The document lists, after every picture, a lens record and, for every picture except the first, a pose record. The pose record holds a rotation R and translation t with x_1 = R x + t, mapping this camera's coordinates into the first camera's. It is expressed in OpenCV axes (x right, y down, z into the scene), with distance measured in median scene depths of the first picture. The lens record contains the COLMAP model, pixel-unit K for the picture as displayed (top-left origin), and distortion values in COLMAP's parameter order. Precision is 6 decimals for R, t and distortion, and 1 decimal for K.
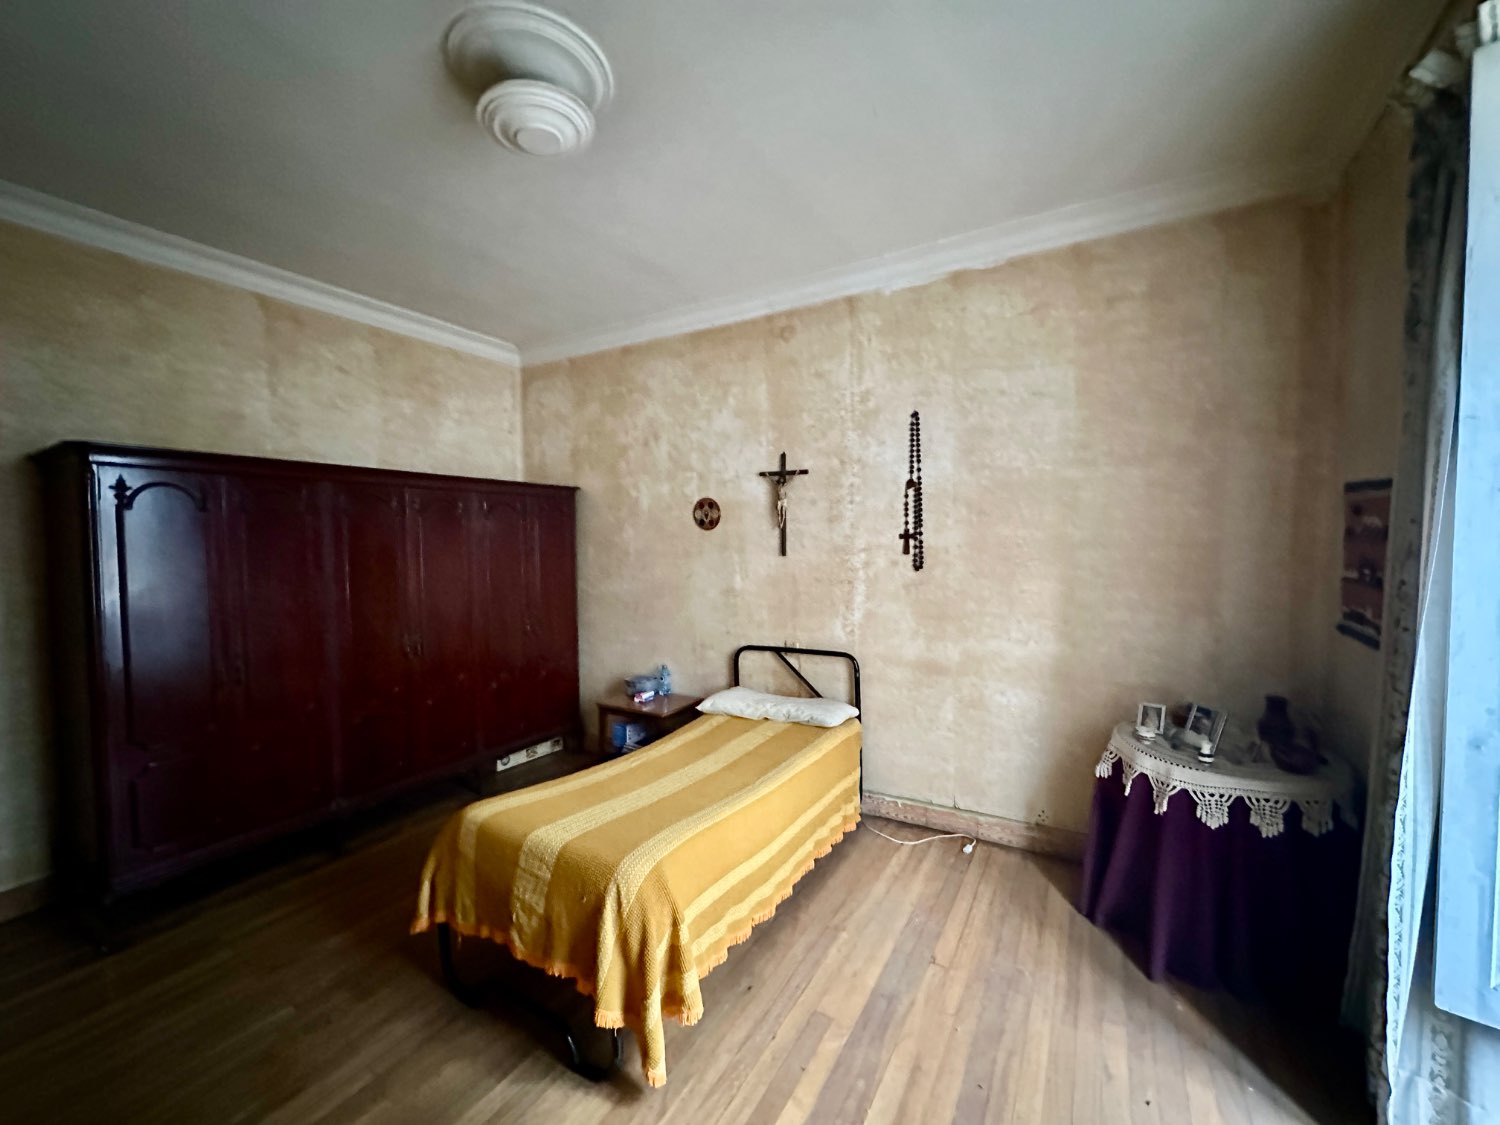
lens RADIAL K [[592.4, 0, 750.0], [0, 592.4, 562.5], [0, 0, 1]] dist [-0.002471, 0.000053]
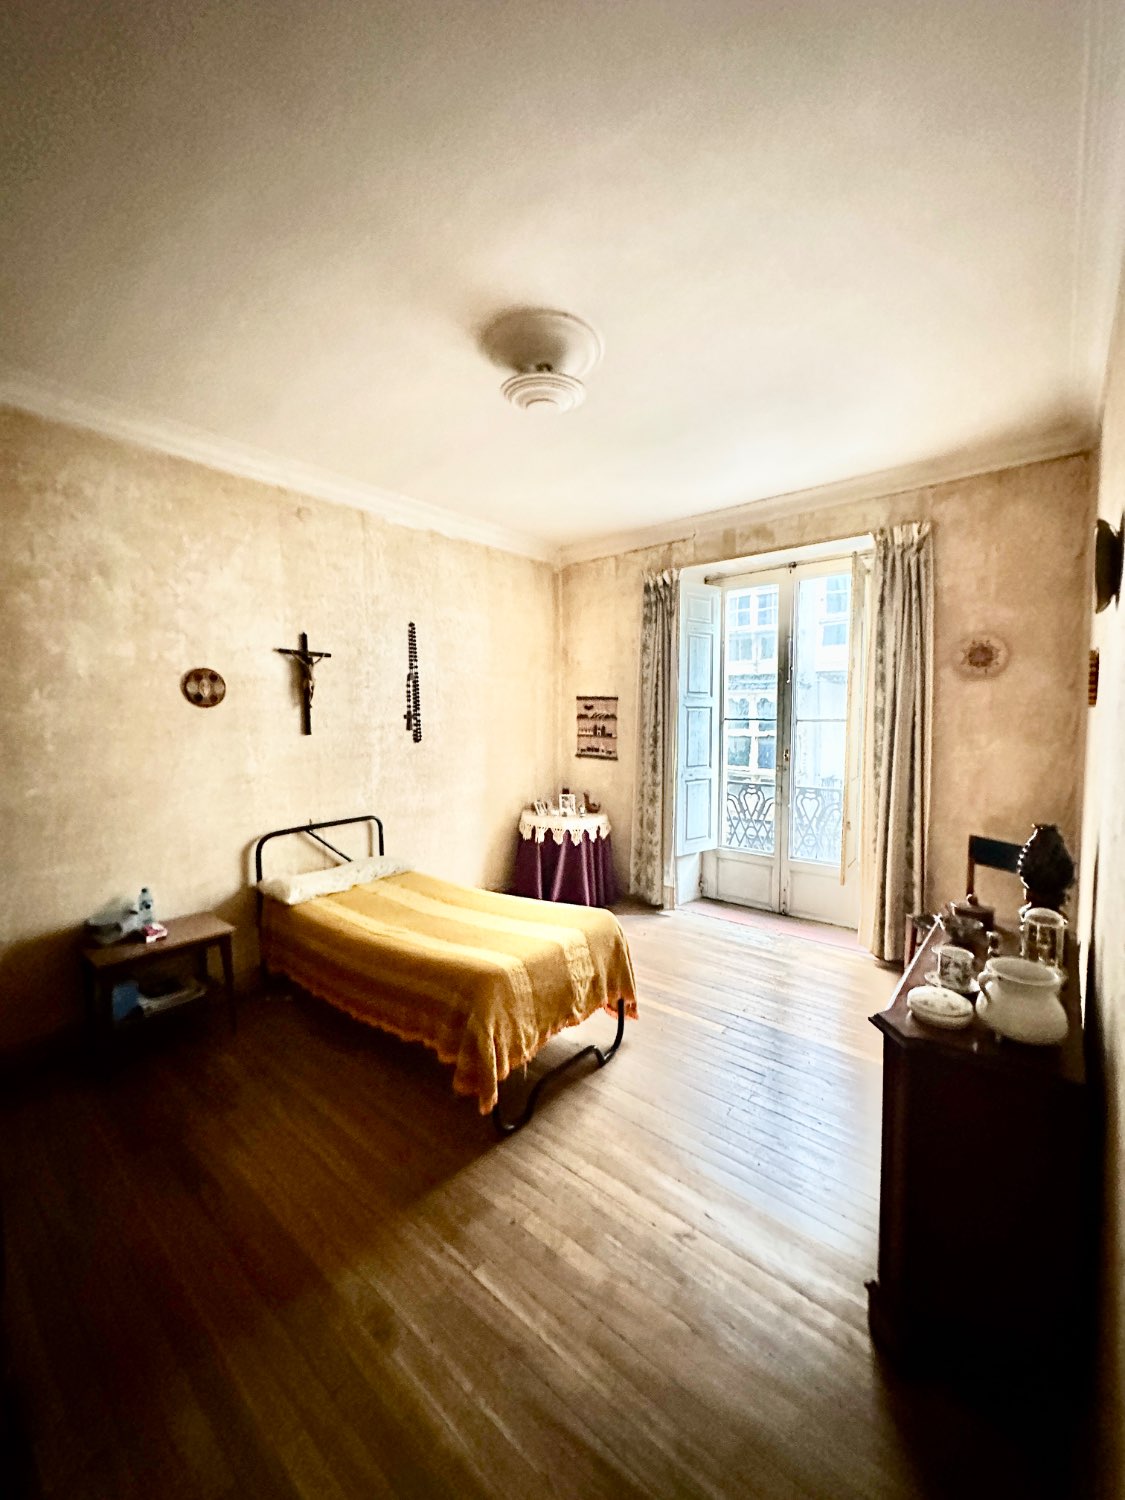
lens RADIAL K [[592.4, 0, 562.5], [0, 592.4, 750.0], [0, 0, 1]] dist [-0.002471, 0.000053]
pose [[0.171650, -0.046868, 0.984042, -0.920583], [0.041158, 0.998337, 0.040370, -0.008925], [-0.984298, 0.033572, 0.173294, 0.420362]]
